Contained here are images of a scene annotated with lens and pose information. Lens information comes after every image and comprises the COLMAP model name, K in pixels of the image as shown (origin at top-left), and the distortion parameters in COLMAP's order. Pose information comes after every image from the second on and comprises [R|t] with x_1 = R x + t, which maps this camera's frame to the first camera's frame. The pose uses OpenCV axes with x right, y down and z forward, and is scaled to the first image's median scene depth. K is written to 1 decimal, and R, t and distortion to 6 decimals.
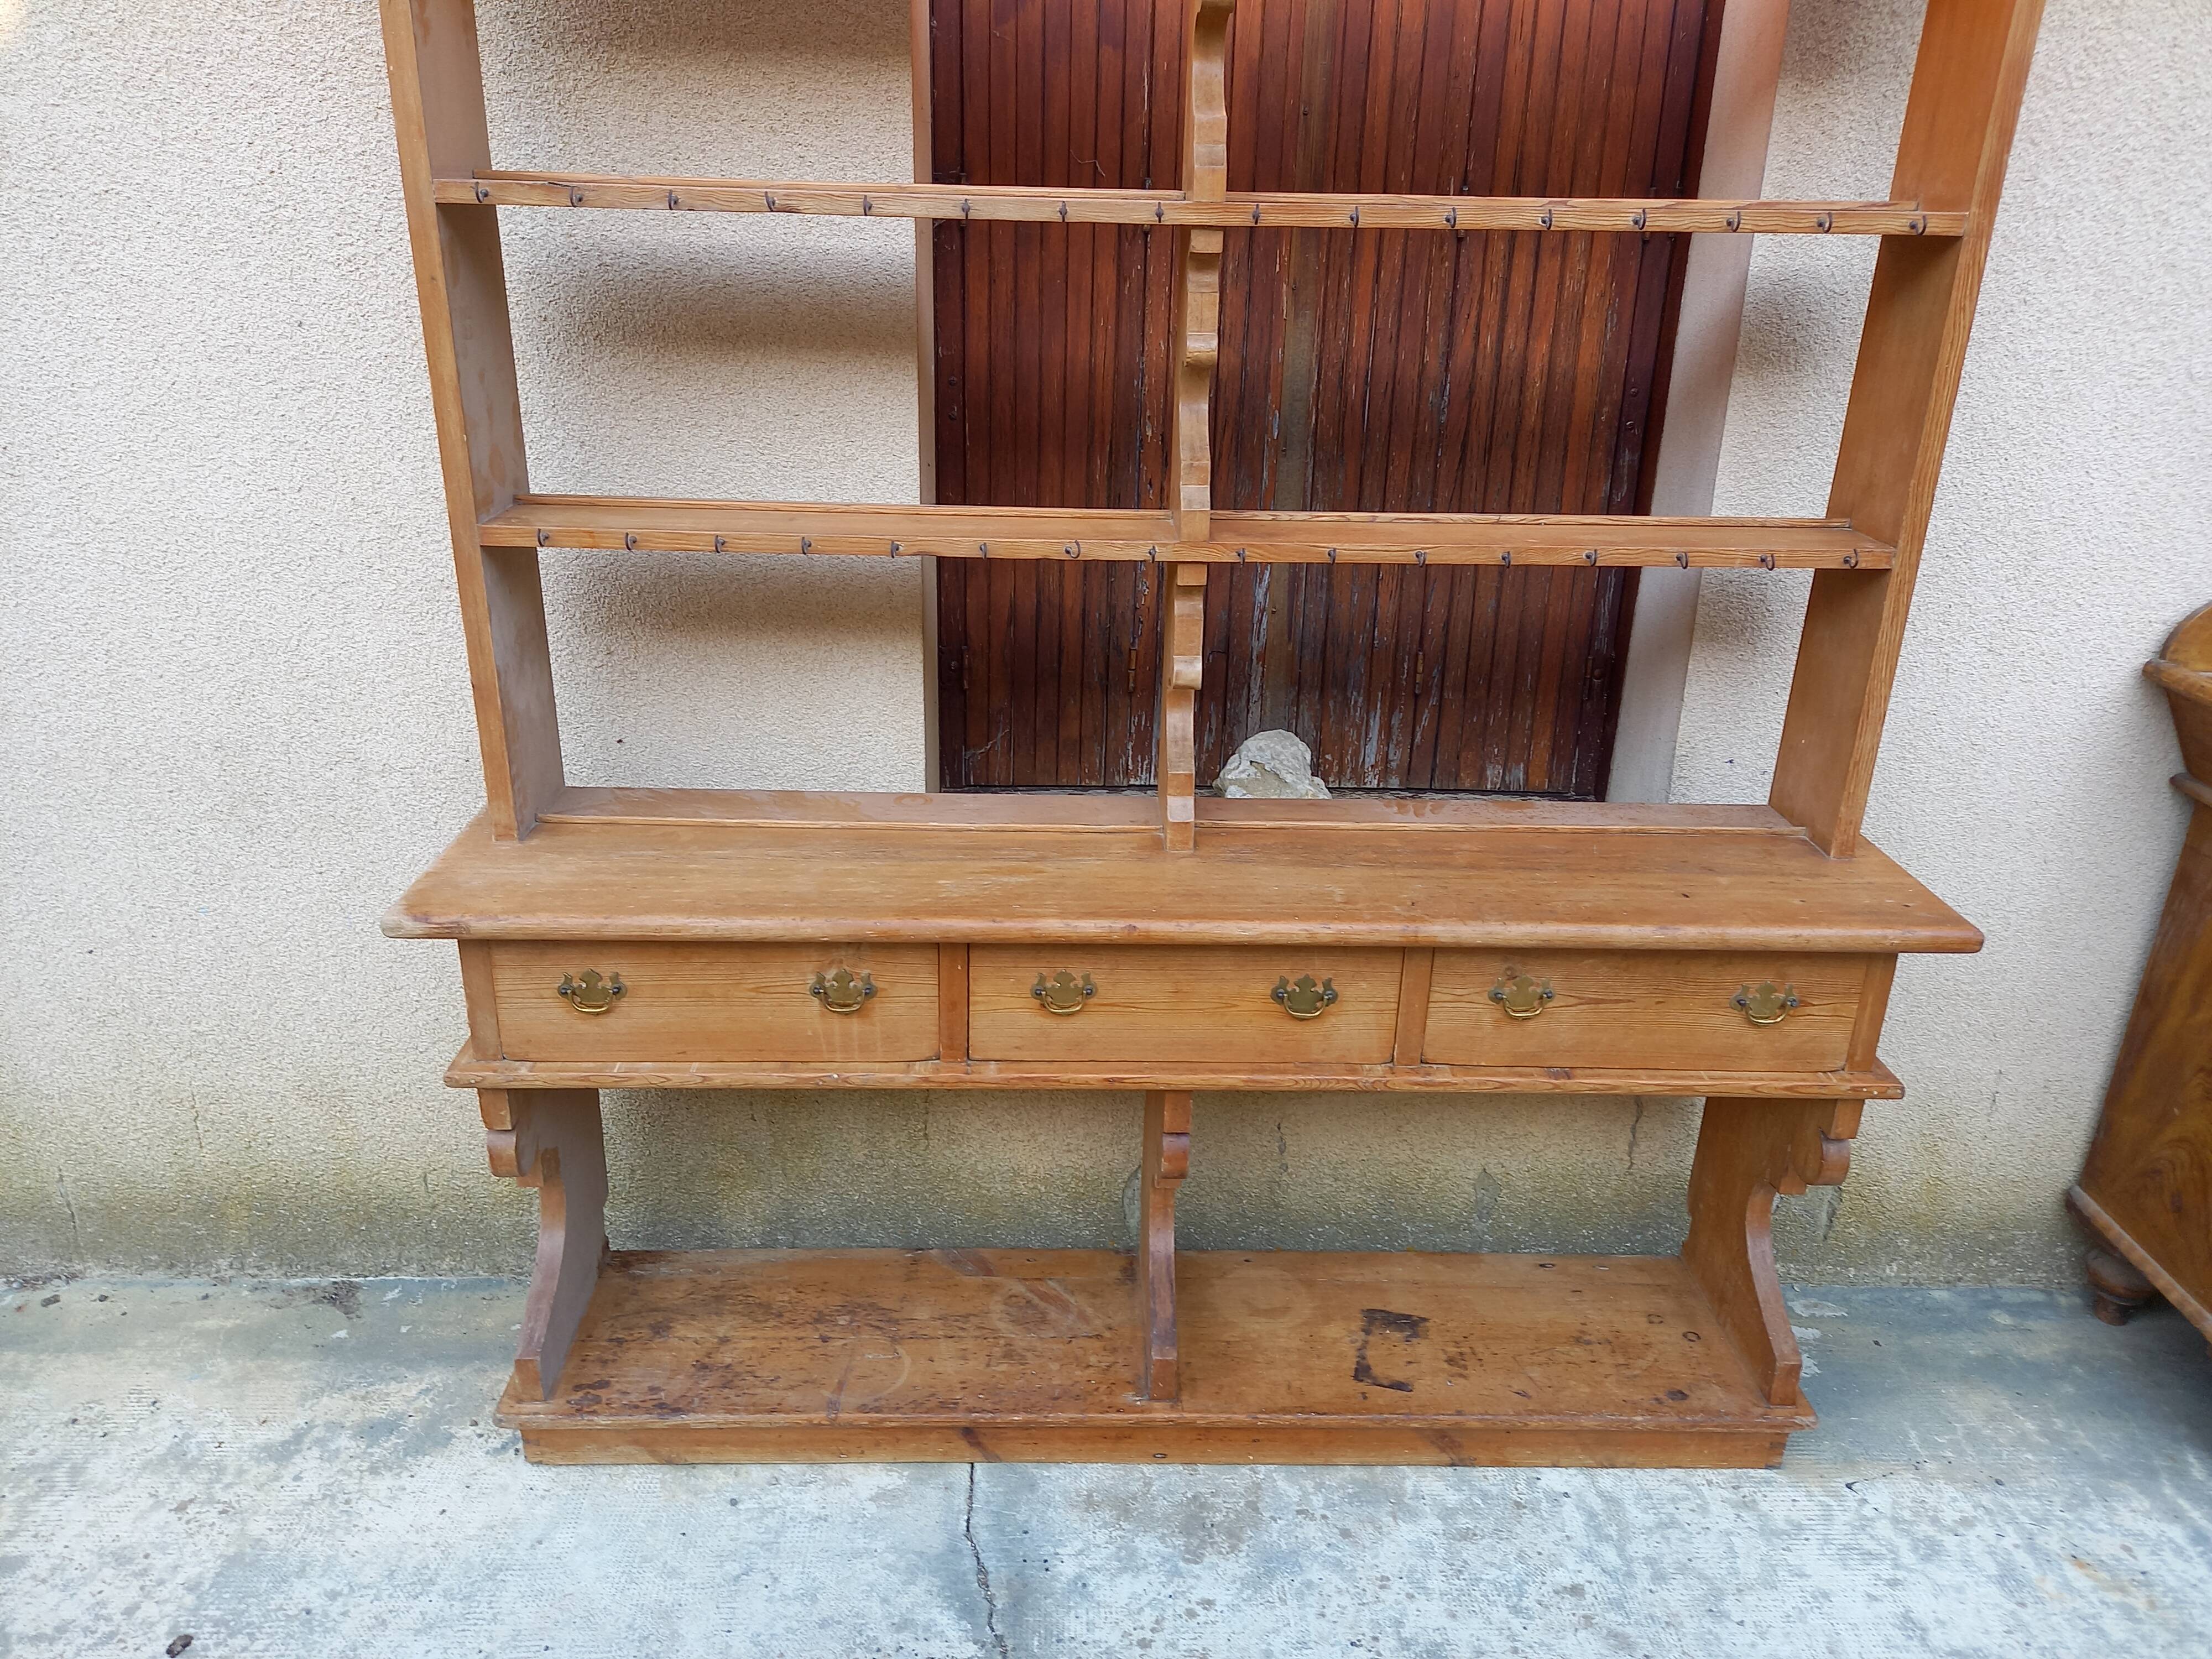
lens RADIAL K [[1635.3, 0, 1094.5], [0, 1635.3, 839.6], [0, 0, 1]] dist [0.050156, -0.052814]
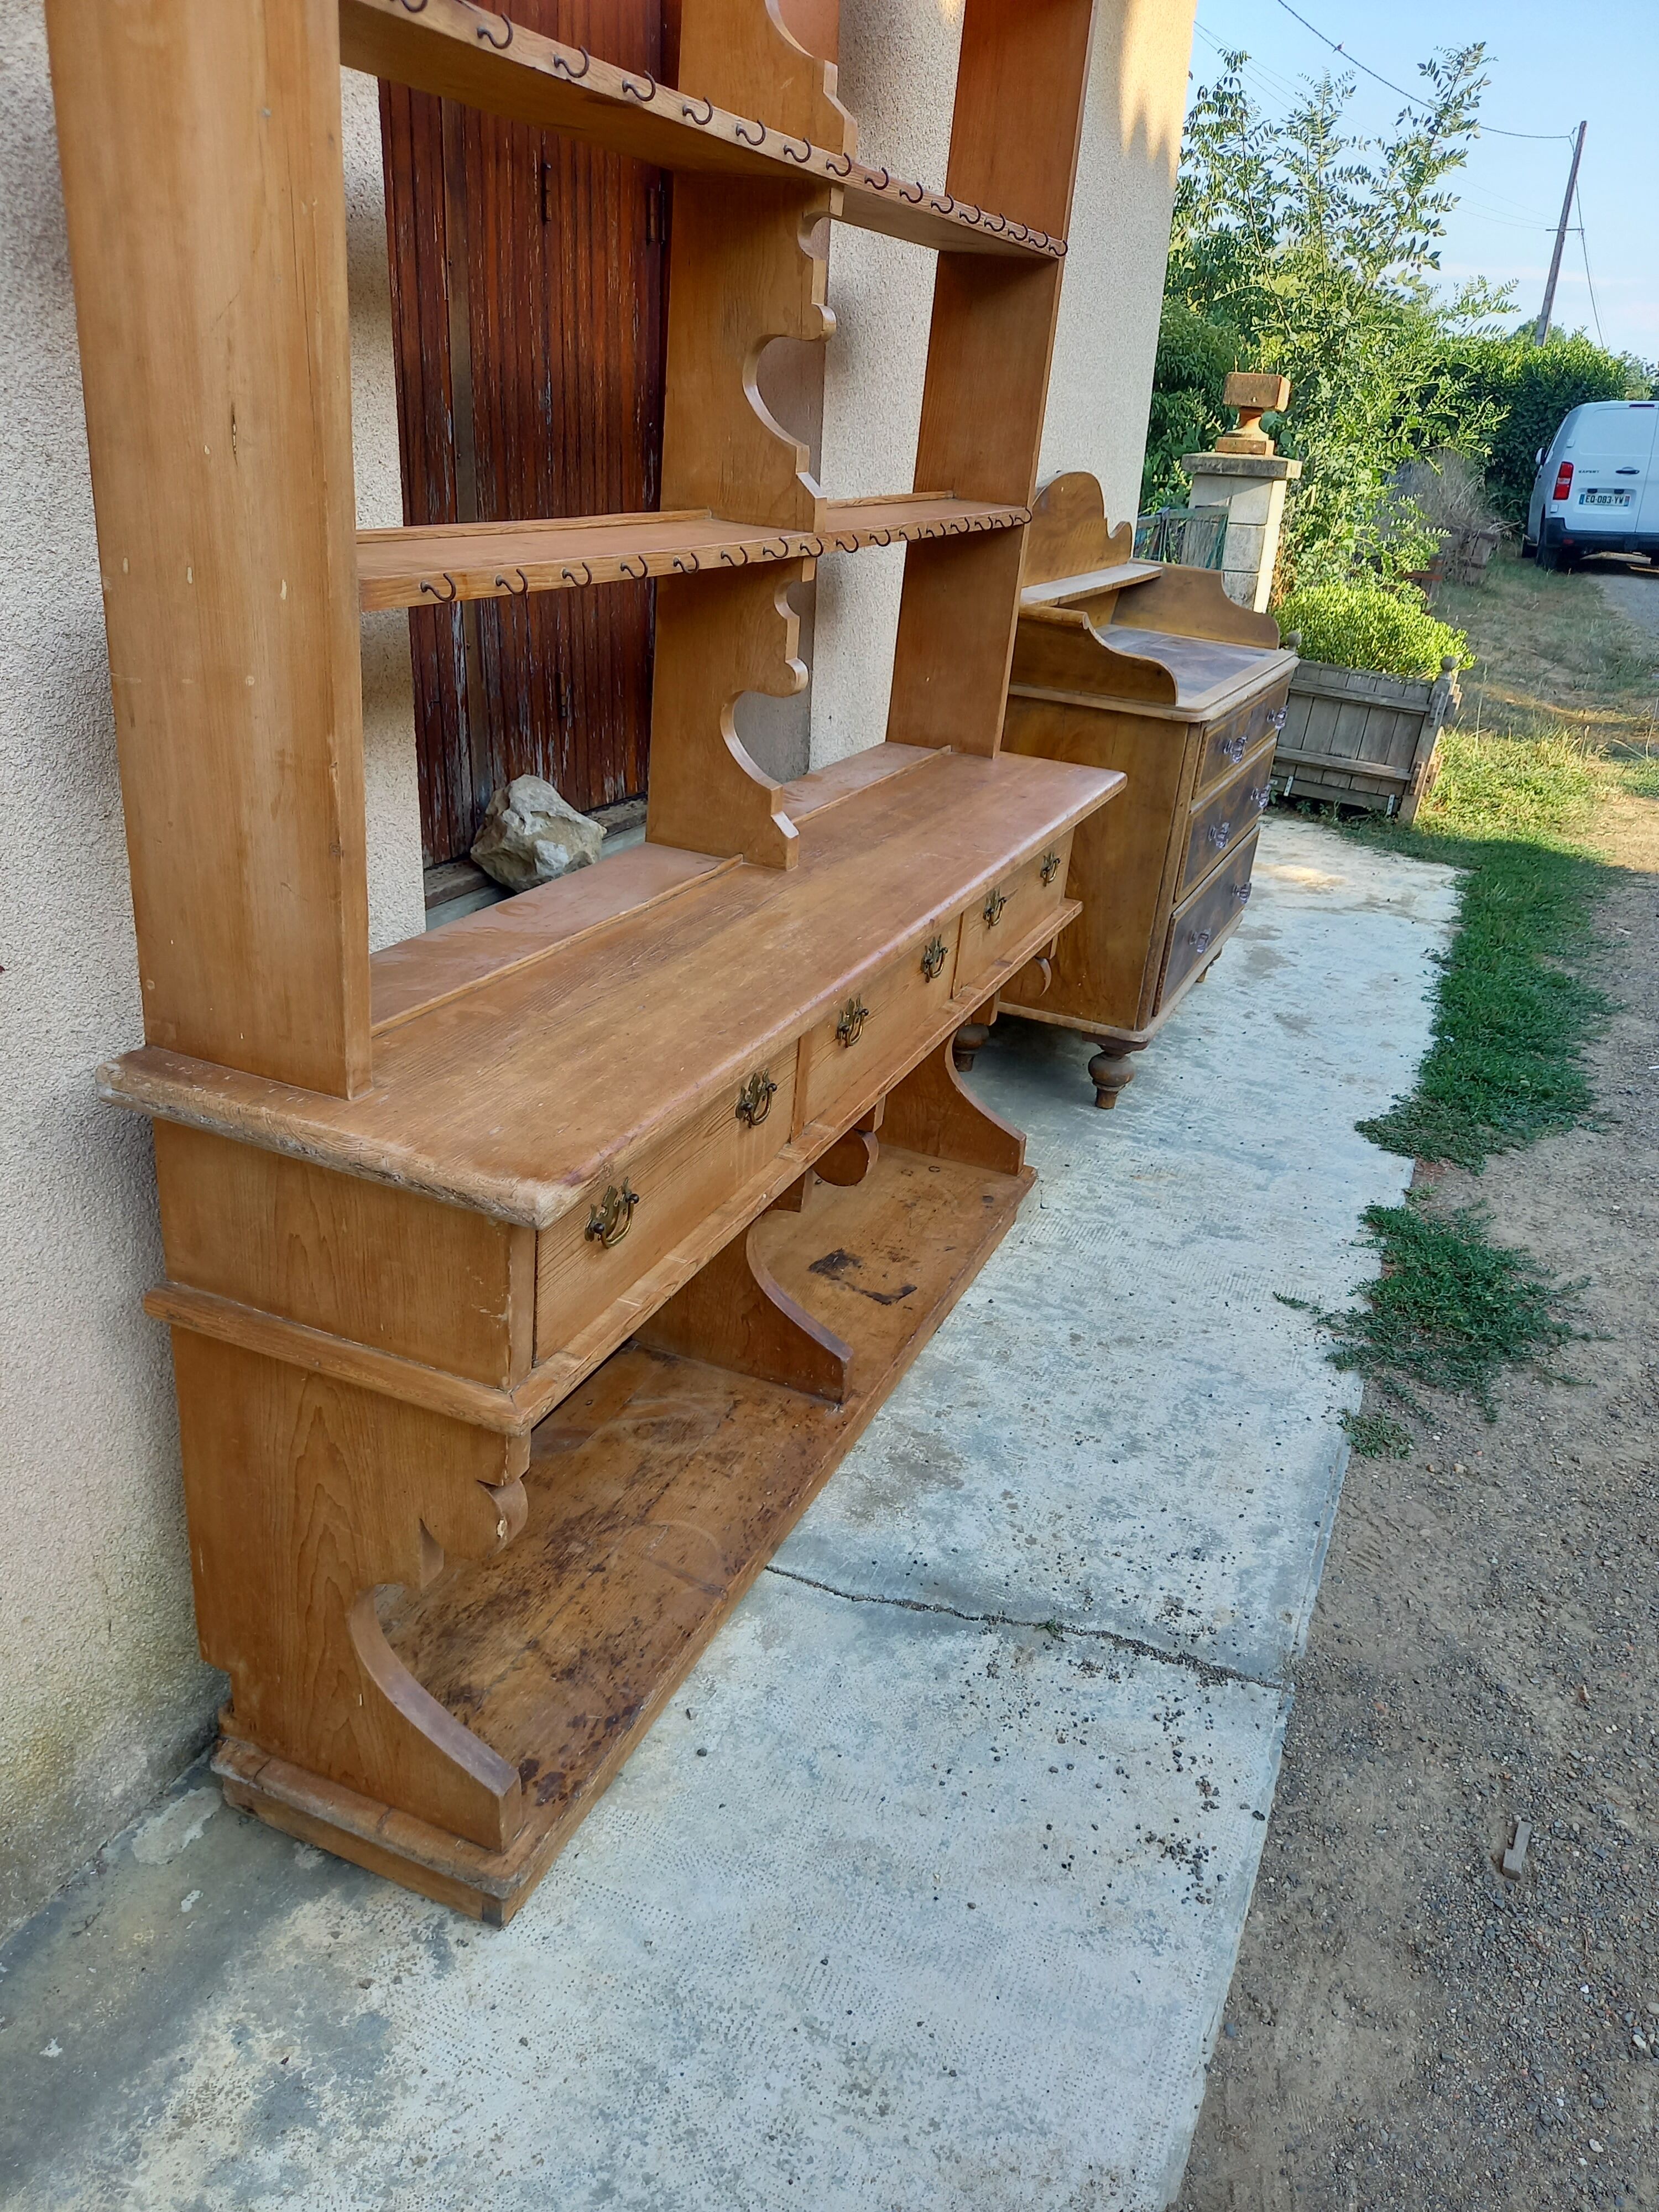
lens RADIAL K [[1634.8, 0, 849.0], [0, 1634.8, 1117.5], [0, 0, 1]] dist [0.051024, -0.053957]
pose [[0.398306, -0.363557, 0.842128, -0.800224], [0.267698, 0.924202, 0.272375, -0.110277], [-0.877320, 0.116947, 0.465438, 0.517952]]
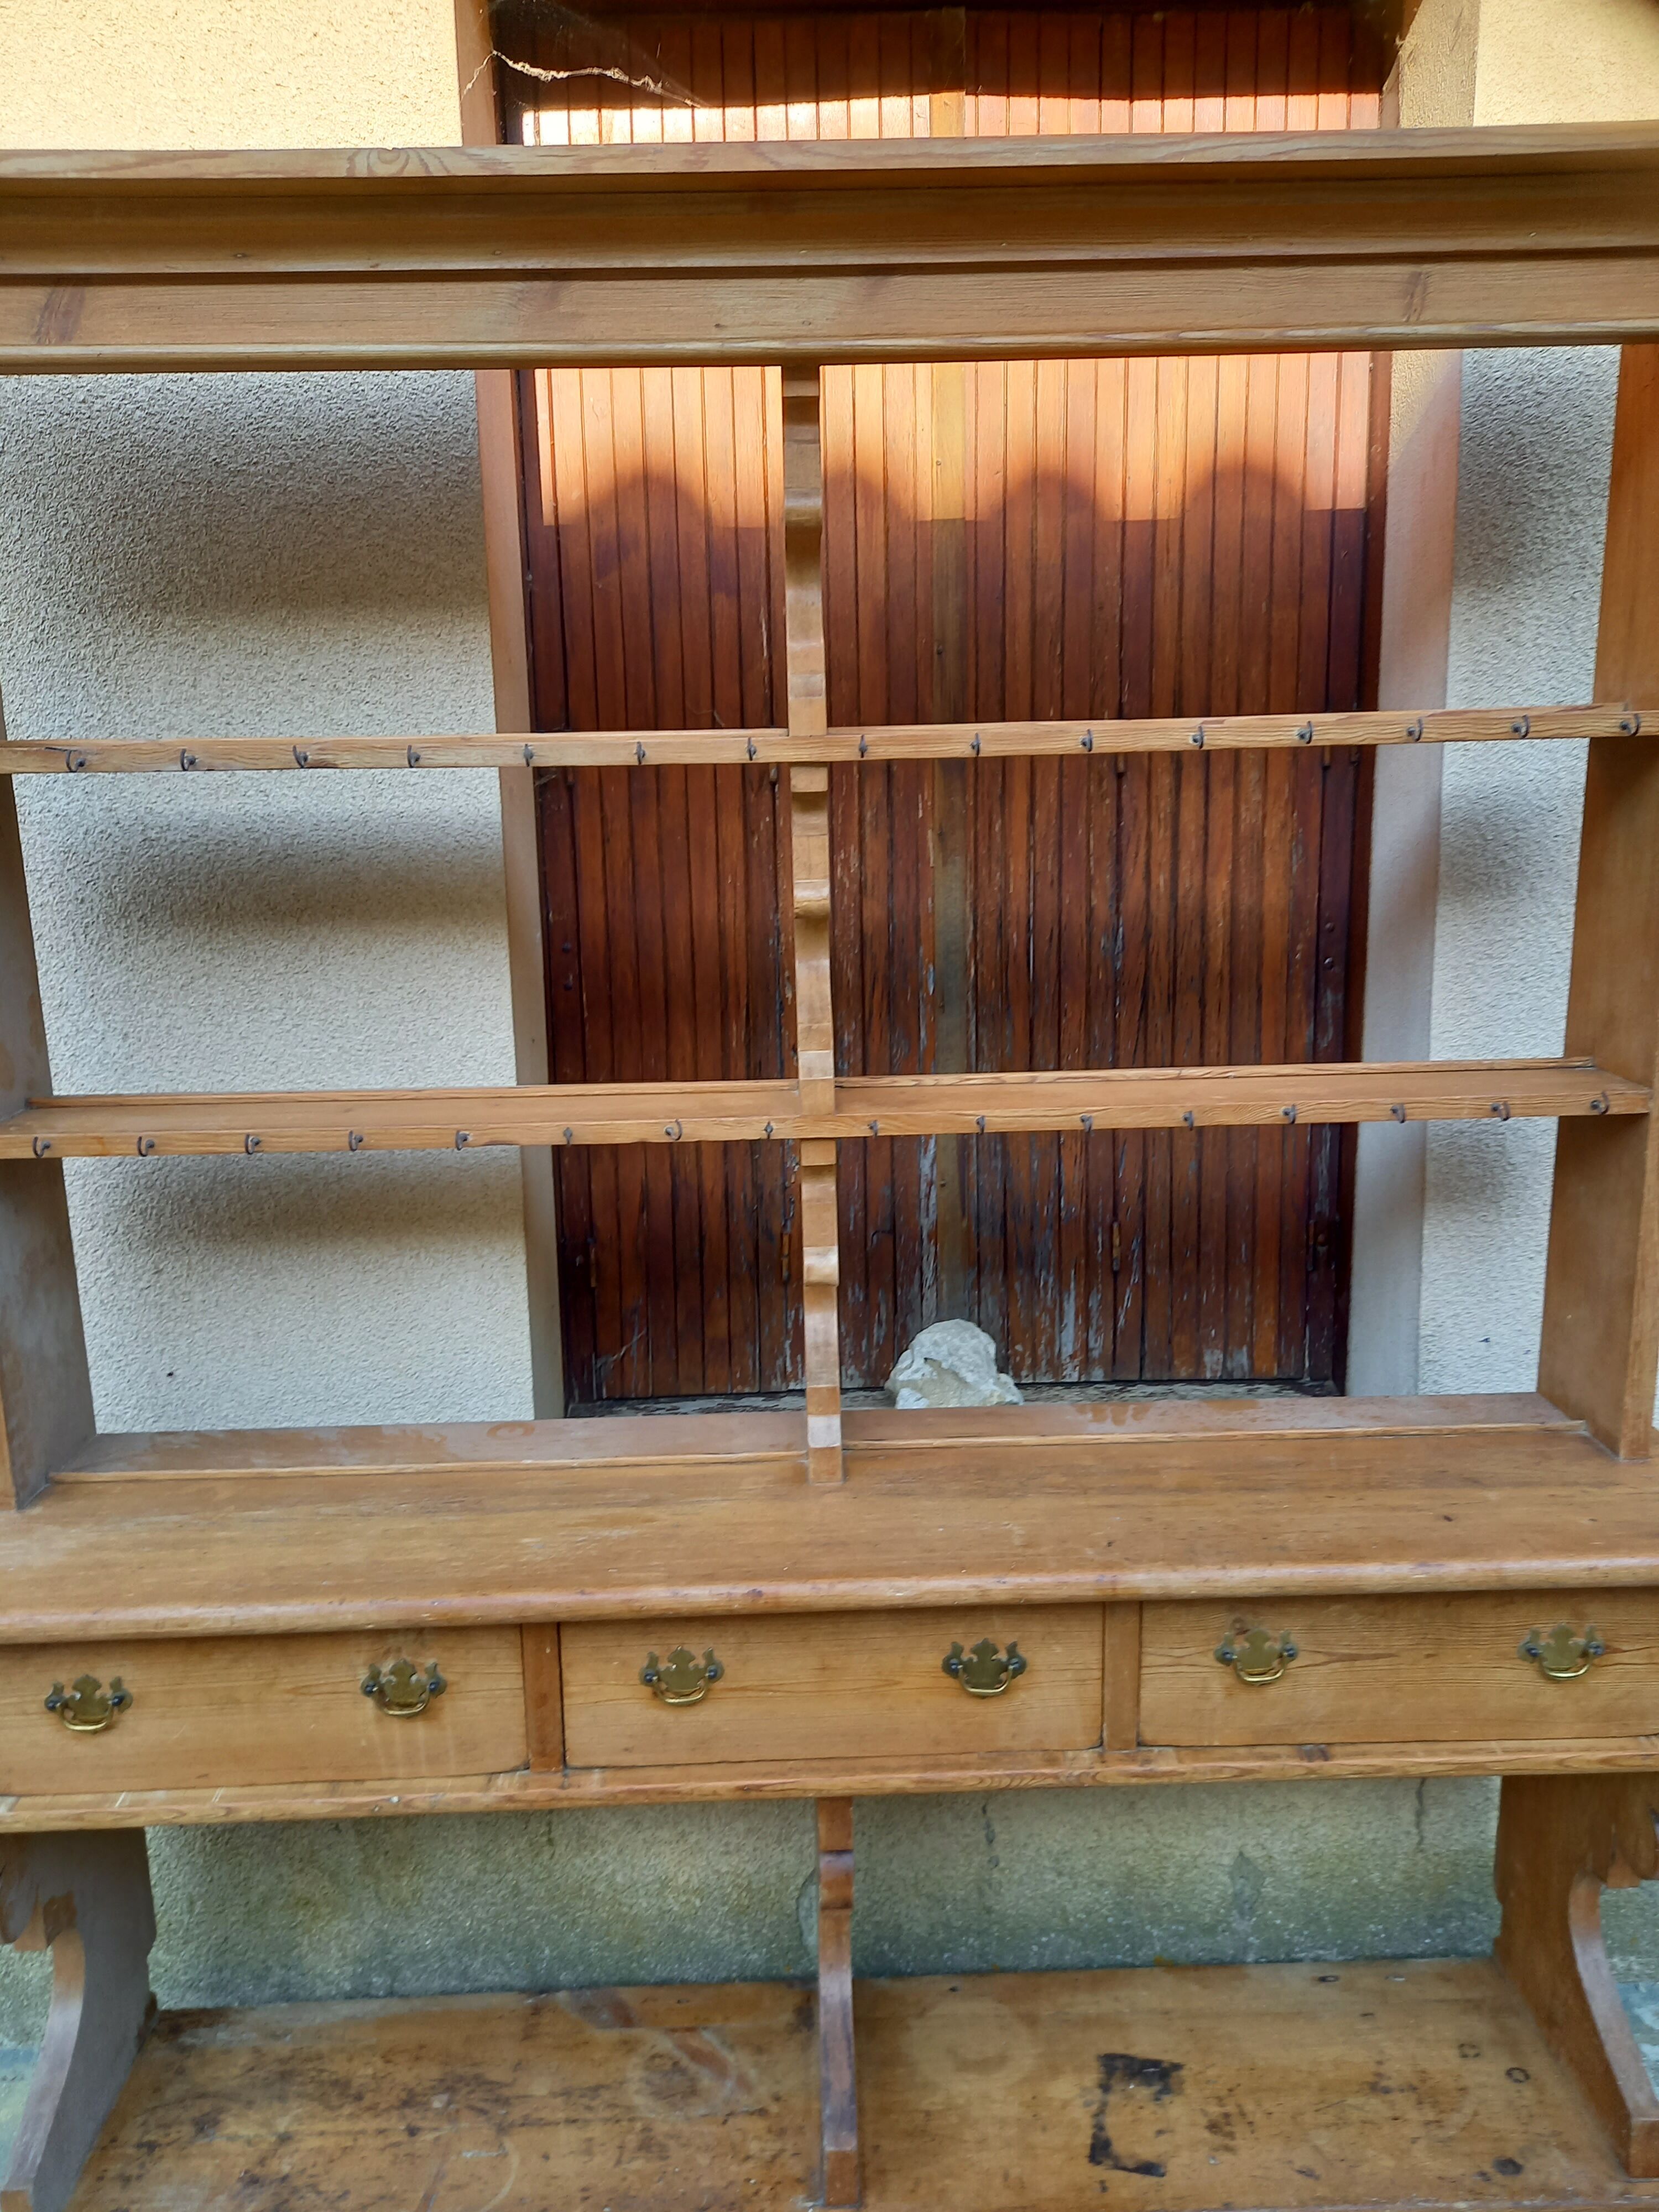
lens RADIAL K [[1634.8, 0, 831.0], [0, 1634.8, 1134.5], [0, 0, 1]] dist [0.051024, -0.053957]
pose [[0.998998, -0.044699, -0.002182, 0.062909], [0.043723, 0.985262, -0.165371, -0.028691], [0.009541, 0.165110, 0.986229, 0.157237]]
